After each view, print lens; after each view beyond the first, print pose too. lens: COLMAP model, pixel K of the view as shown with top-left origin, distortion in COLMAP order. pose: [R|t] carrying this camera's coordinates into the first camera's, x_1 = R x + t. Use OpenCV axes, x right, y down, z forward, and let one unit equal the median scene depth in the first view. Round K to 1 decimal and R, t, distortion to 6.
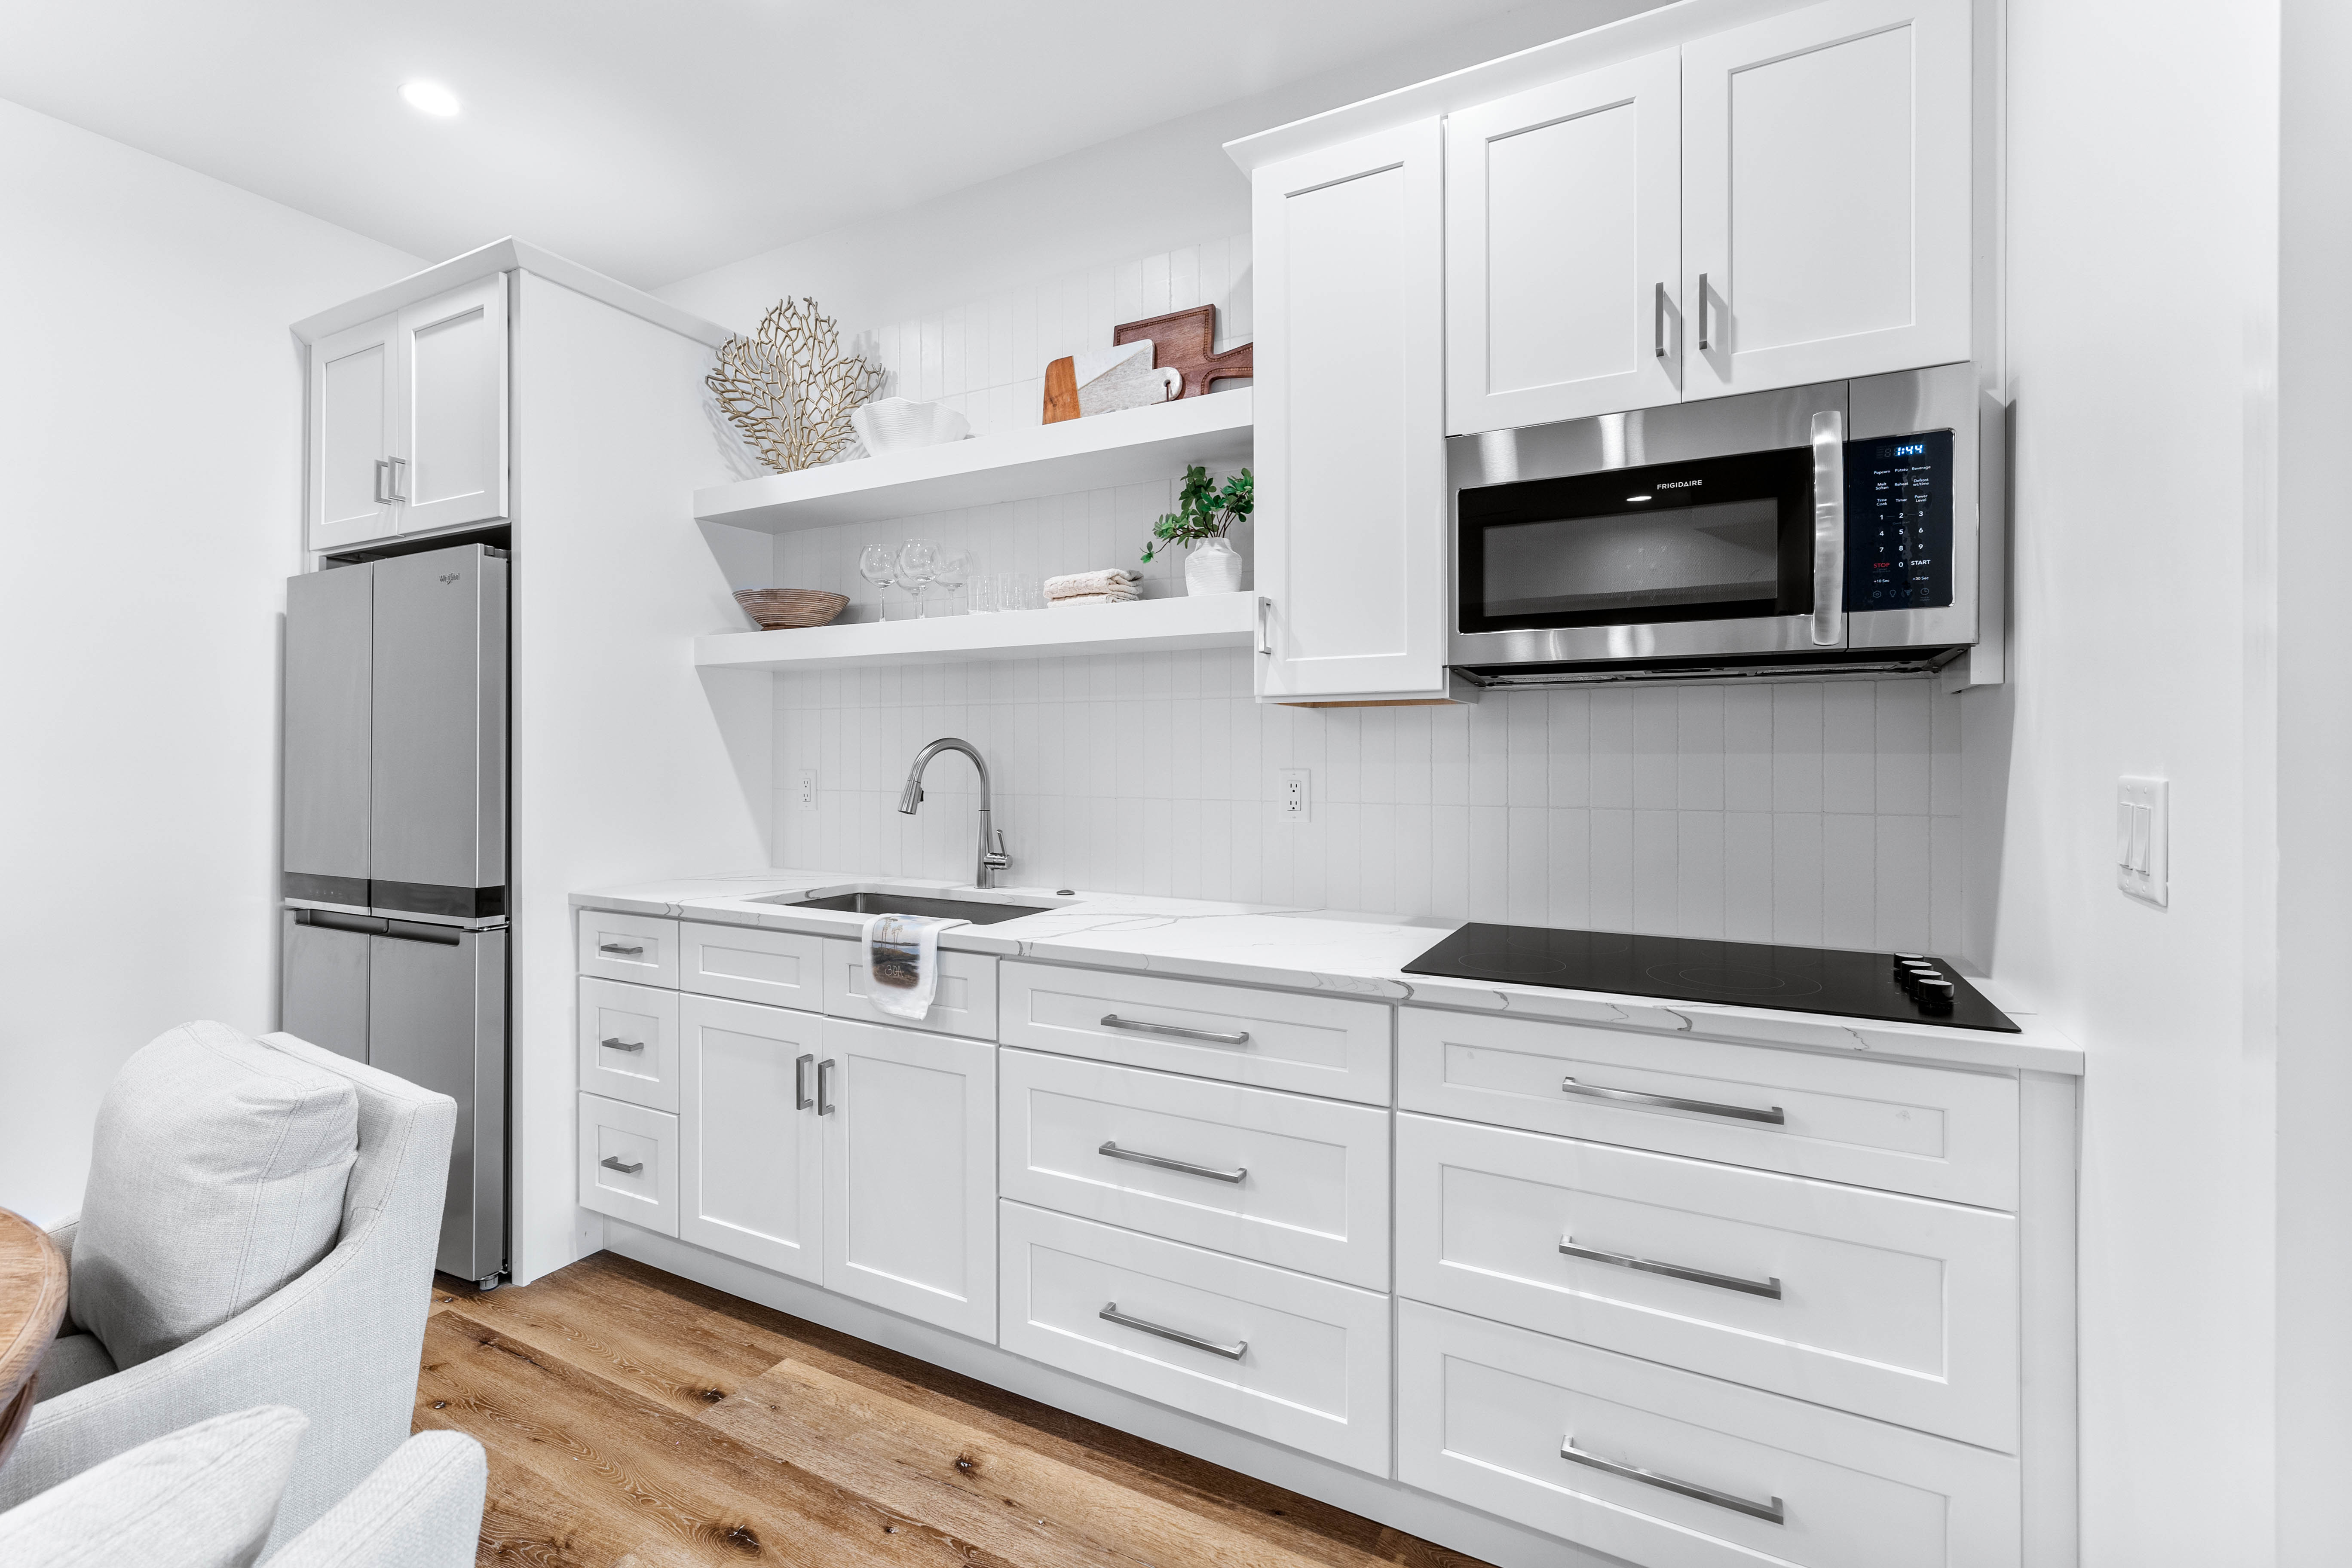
lens RADIAL K [[1027.7, 0, 1156.5], [0, 1027.7, 760.5], [0, 0, 1]] dist [0.004728, 0.000117]
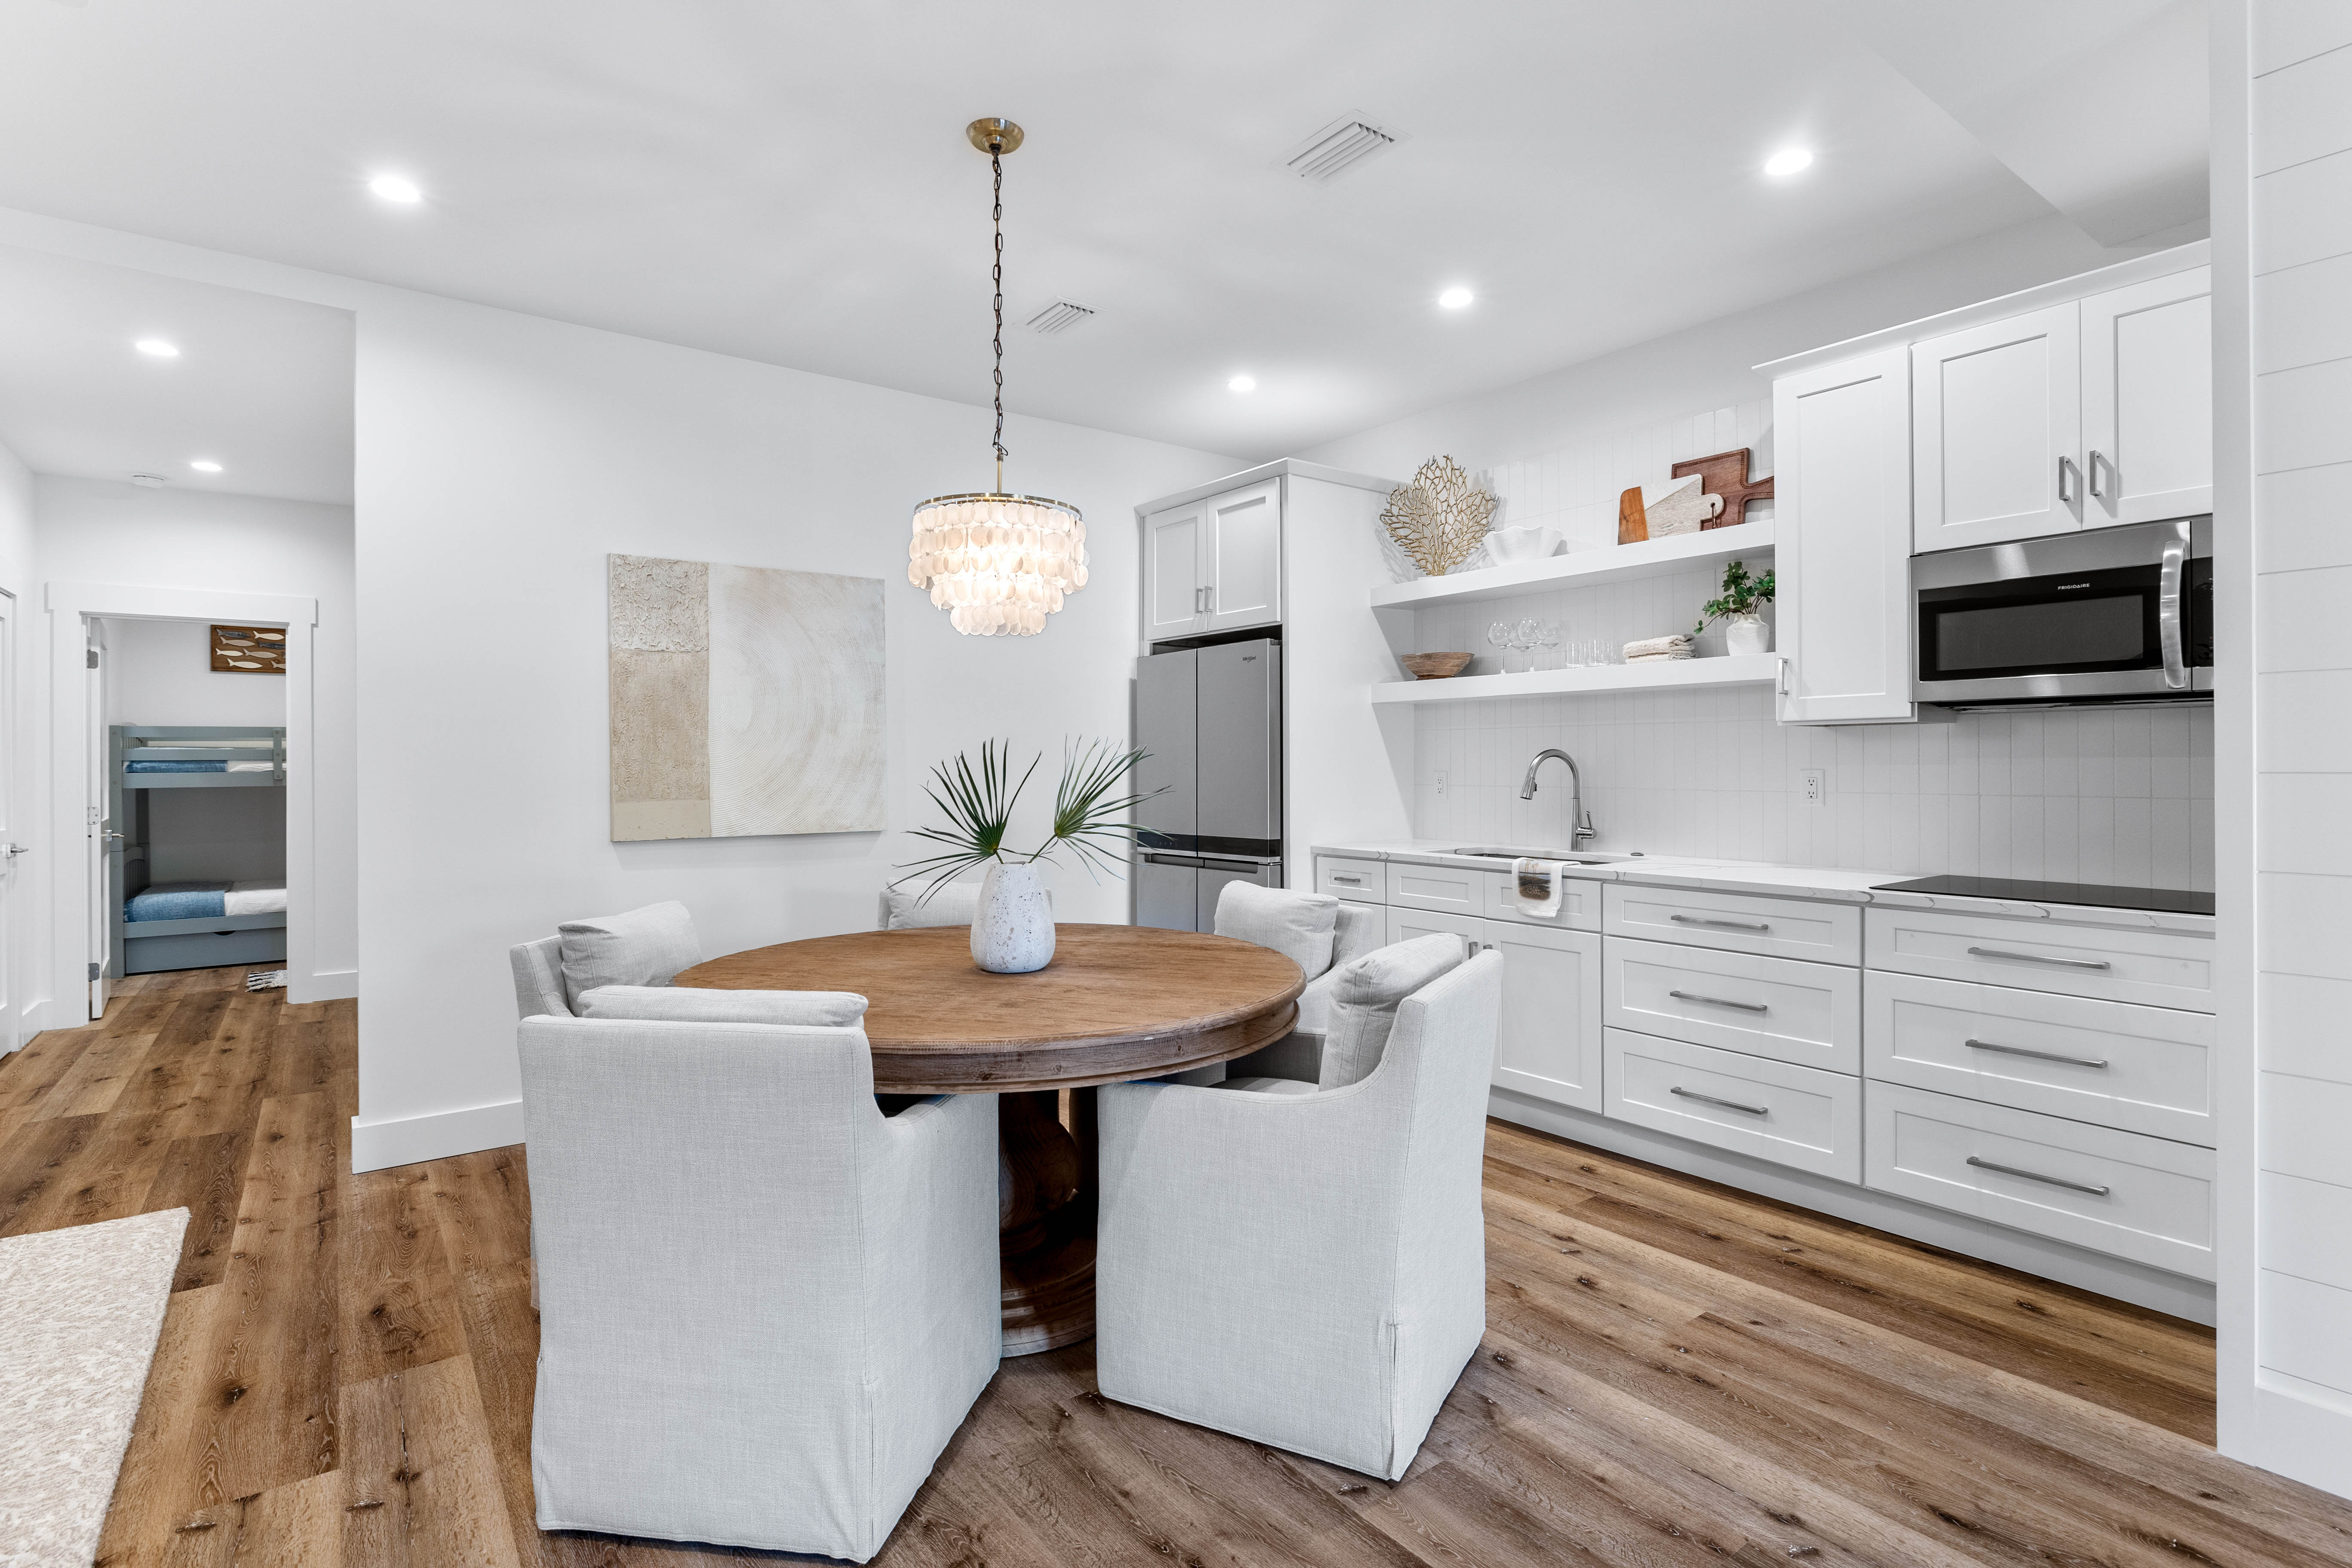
lens RADIAL K [[1135.8, 0, 1176.8], [0, 1135.8, 767.9], [0, 0, 1]] dist [0.000420, -0.000251]
pose [[0.910169, -0.002168, -0.414232, -0.016325], [0.002294, 0.999997, -0.000192, 0.004758], [0.414231, -0.000776, 0.910172, -0.865415]]
